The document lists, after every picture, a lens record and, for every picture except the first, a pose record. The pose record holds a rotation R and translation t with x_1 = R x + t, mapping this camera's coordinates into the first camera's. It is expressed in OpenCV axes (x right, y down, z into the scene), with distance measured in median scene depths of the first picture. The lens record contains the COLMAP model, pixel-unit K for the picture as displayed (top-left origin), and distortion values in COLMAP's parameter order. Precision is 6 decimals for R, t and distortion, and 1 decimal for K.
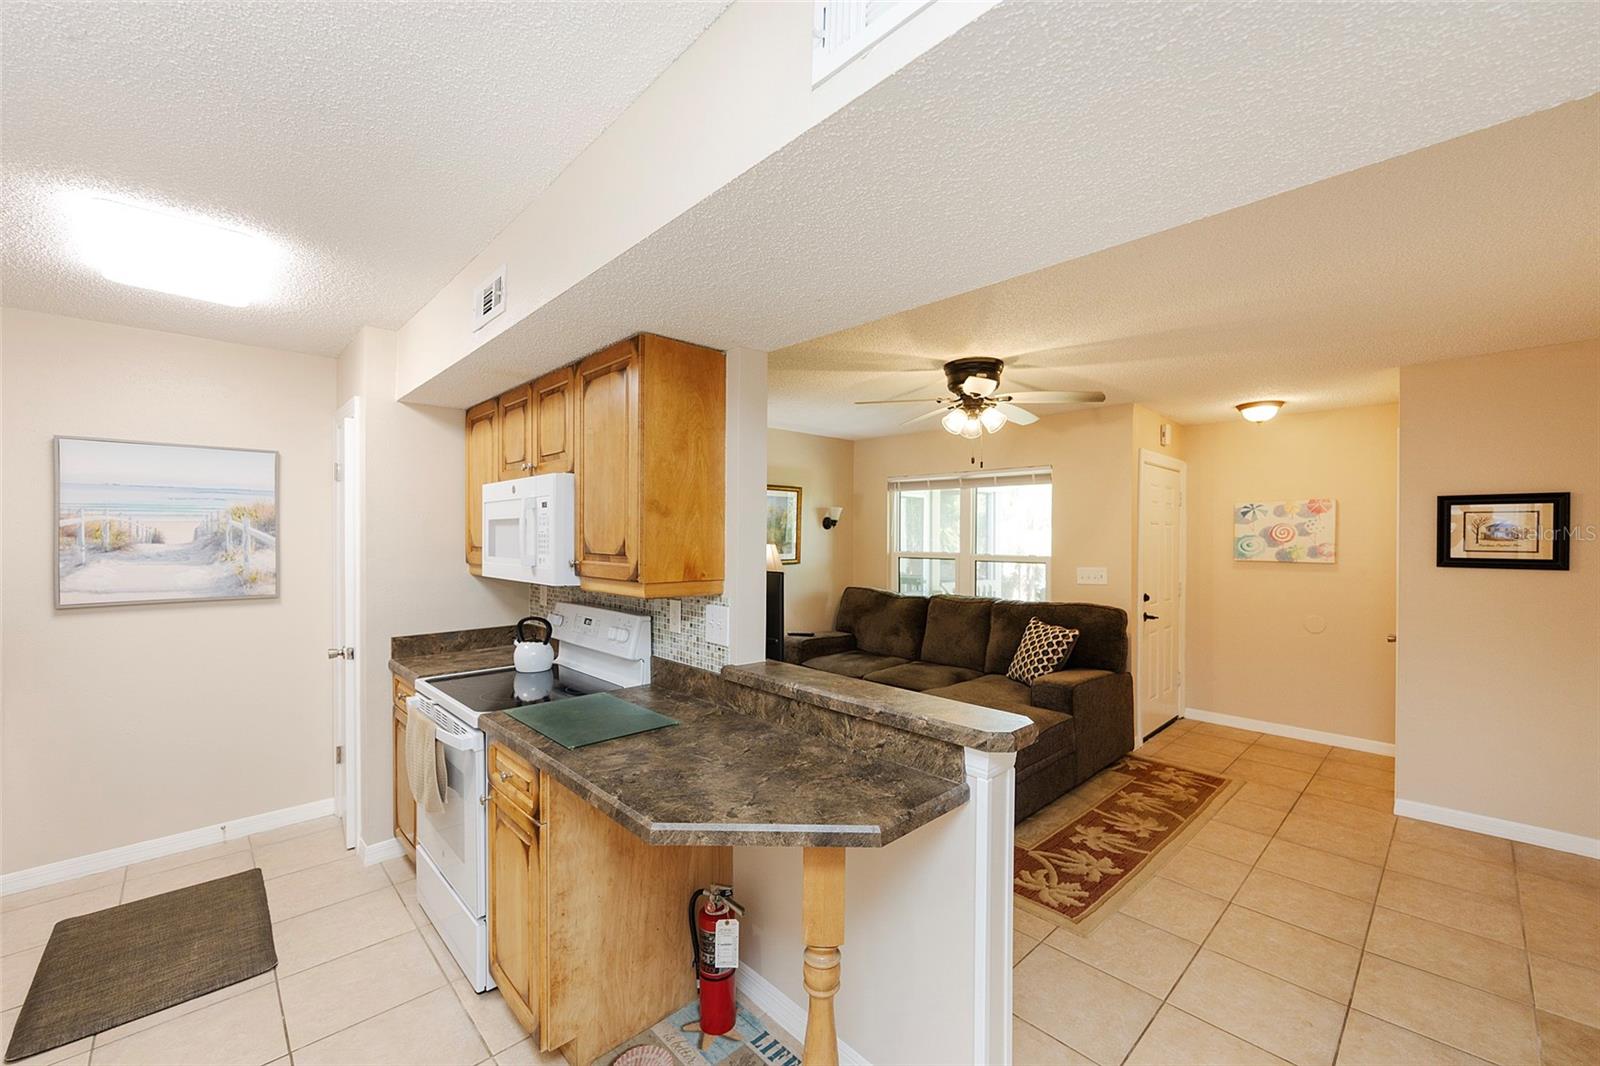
lens RADIAL K [[640.1, 0, 816.1], [0, 640.1, 534.4], [0, 0, 1]] dist [0.000292, 0.000036]
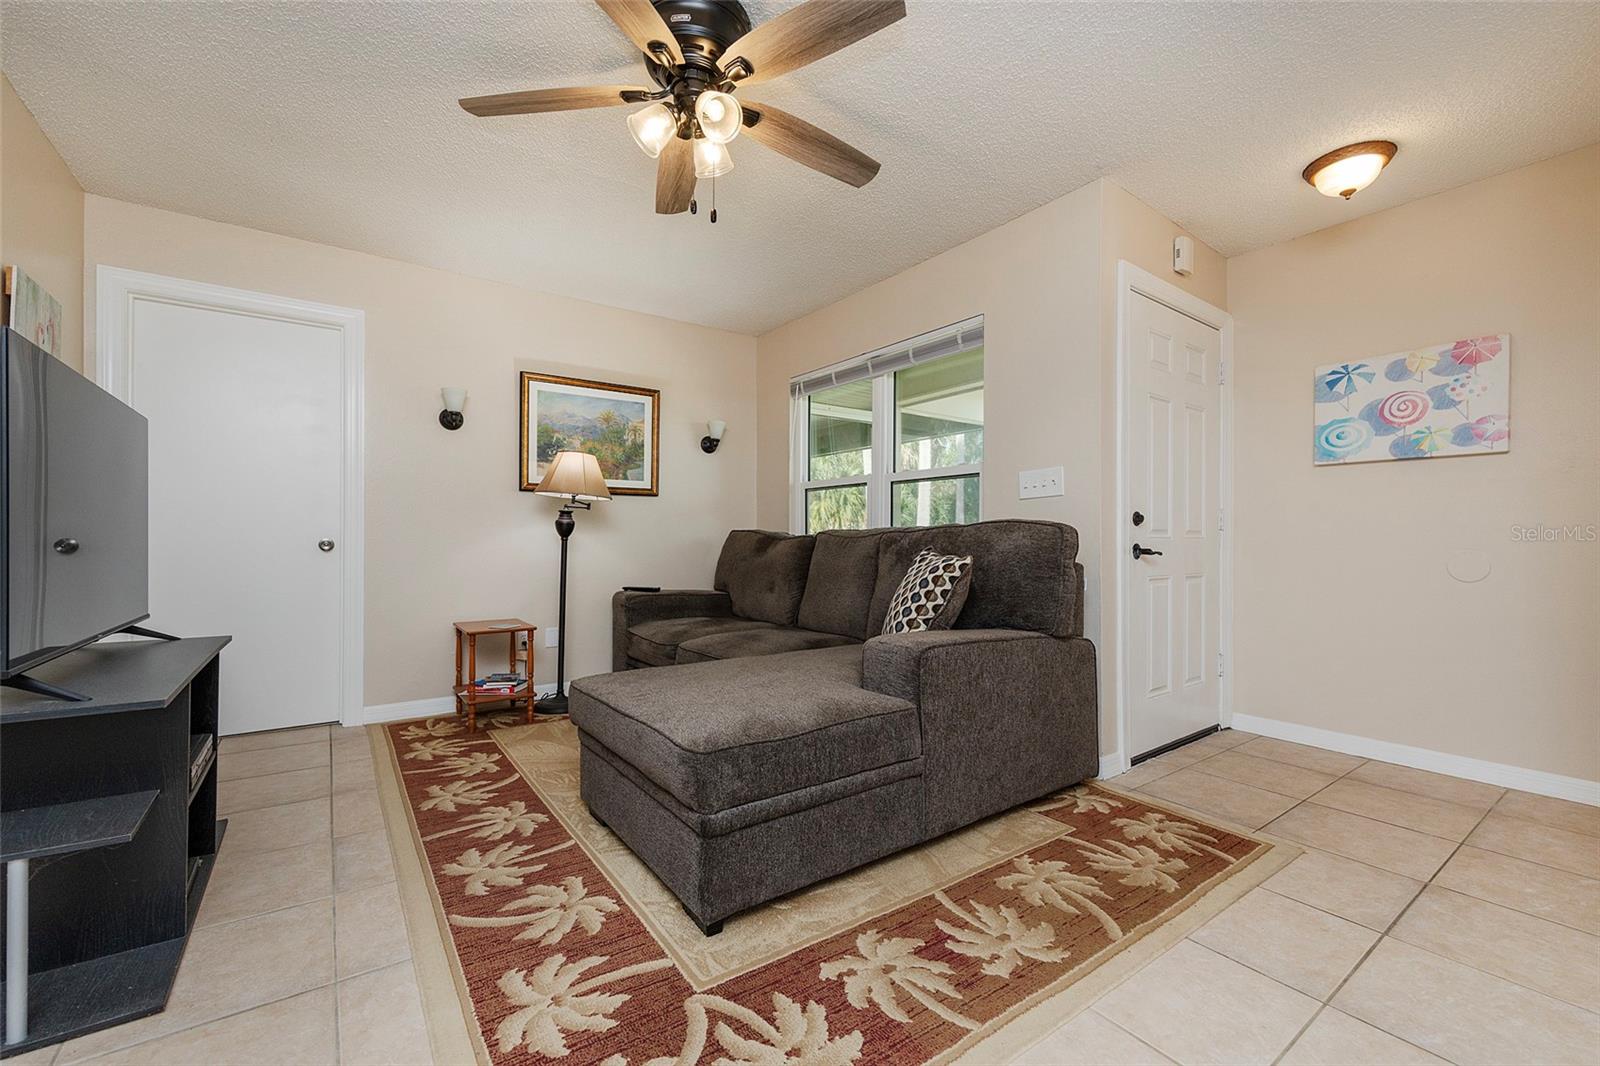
lens RADIAL K [[653.9, 0, 800.0], [0, 653.9, 533.0], [0, 0, 1]] dist [0.000243, 0.000017]
pose [[0.987396, -0.007246, -0.158101, 0.343781], [0.006572, 0.999967, -0.004783, 0.127934], [0.158131, 0.003684, 0.987411, 0.404662]]
